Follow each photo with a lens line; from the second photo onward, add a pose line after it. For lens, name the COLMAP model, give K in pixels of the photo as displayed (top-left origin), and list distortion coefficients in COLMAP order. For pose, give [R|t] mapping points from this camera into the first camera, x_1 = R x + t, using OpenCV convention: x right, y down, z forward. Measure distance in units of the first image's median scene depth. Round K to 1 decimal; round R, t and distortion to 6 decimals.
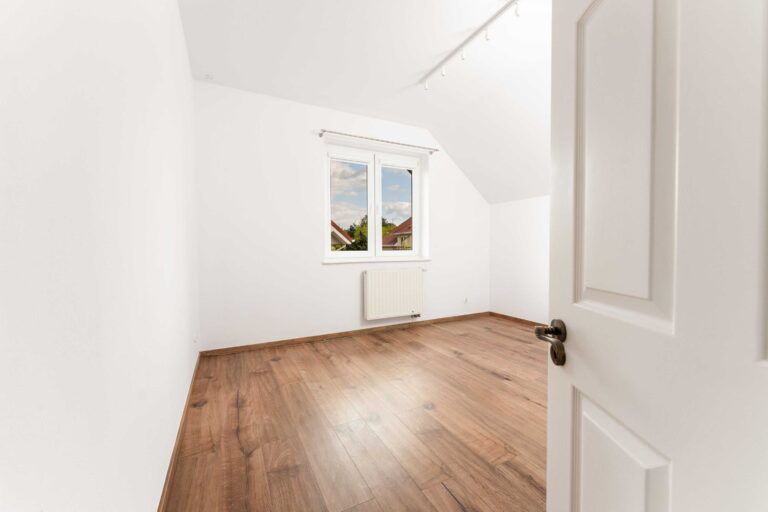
lens RADIAL K [[305.5, 0, 384.0], [0, 305.5, 256.0], [0, 0, 1]] dist [-0.000862, -0.000481]
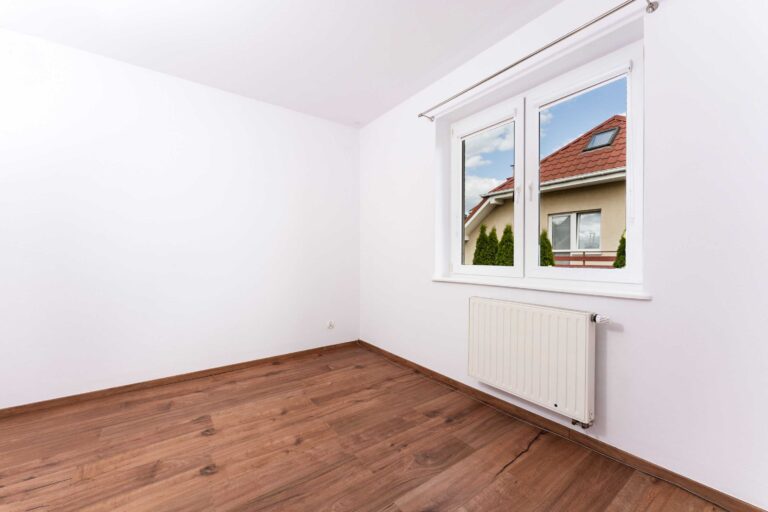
lens RADIAL K [[305.5, 0, 384.0], [0, 305.5, 256.0], [0, 0, 1]] dist [-0.000862, -0.000481]
pose [[0.149015, 0.013047, -0.988749, 0.656019], [-0.025265, 0.999637, 0.009383, -0.049825], [0.988512, 0.023583, 0.149290, 0.881045]]
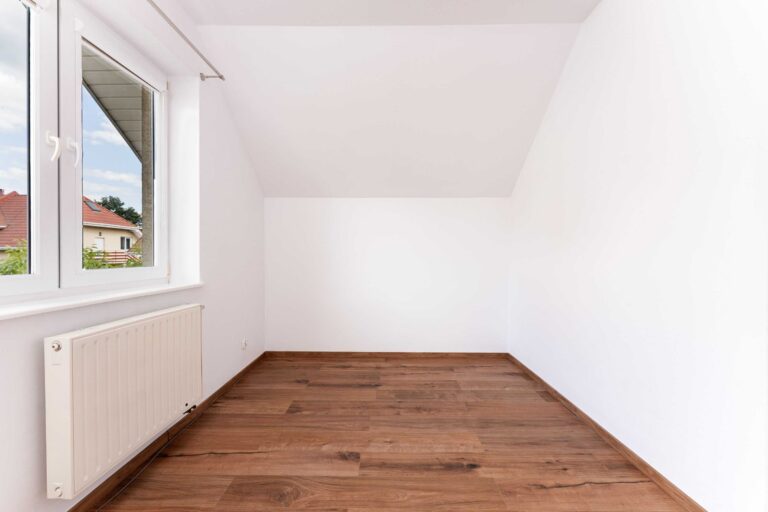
lens RADIAL K [[305.5, 0, 384.0], [0, 305.5, 256.0], [0, 0, 1]] dist [-0.000862, -0.000481]
pose [[0.475689, 0.003250, 0.879608, -0.216201], [0.016370, 0.999787, -0.012547, -0.035040], [-0.879461, 0.020368, 0.475535, 0.685975]]
